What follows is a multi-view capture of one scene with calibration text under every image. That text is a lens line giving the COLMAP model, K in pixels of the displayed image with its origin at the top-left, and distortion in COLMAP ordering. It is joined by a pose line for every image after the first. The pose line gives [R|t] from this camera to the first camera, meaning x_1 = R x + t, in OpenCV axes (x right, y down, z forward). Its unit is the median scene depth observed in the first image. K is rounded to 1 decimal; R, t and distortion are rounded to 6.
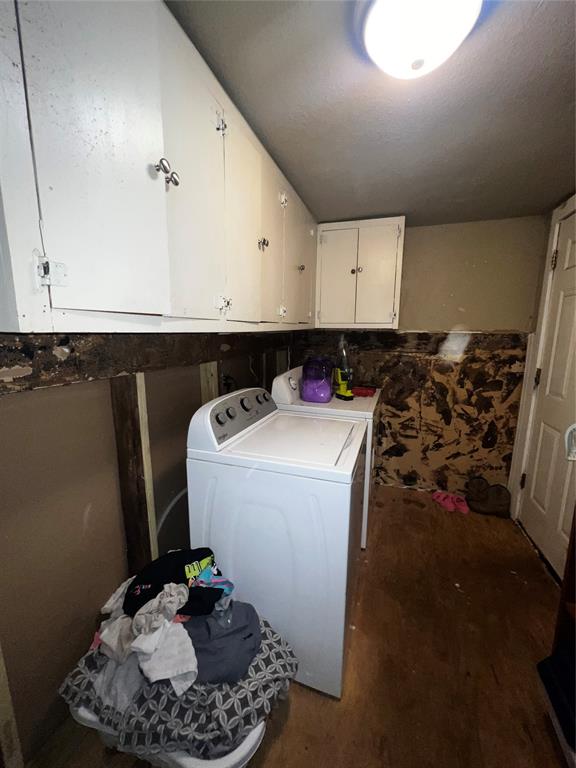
lens RADIAL K [[307.4, 0, 288.0], [0, 307.4, 384.0], [0, 0, 1]] dist [-0.001010, -0.000579]
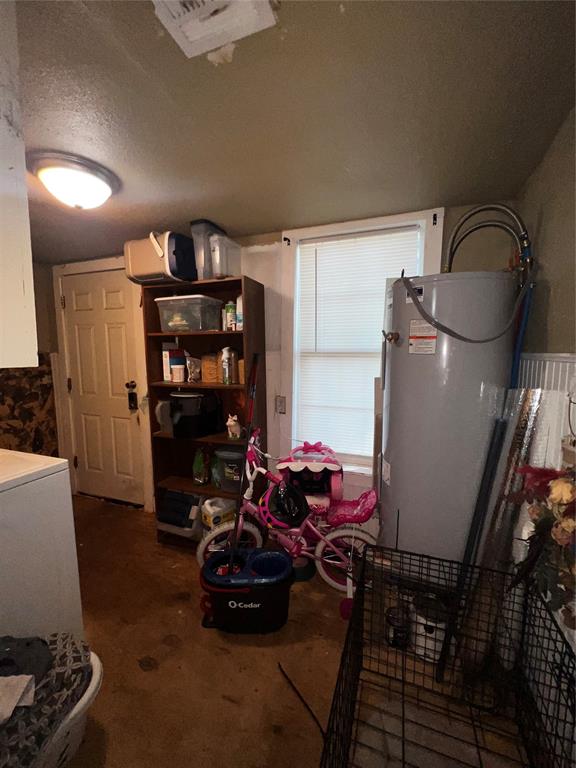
lens RADIAL K [[307.4, 0, 288.0], [0, 307.4, 384.0], [0, 0, 1]] dist [-0.001010, -0.000579]
pose [[0.032349, -0.118722, 0.992400, -0.460412], [0.167522, 0.979518, 0.111720, -0.011545], [-0.985337, 0.162635, 0.051575, -0.036247]]
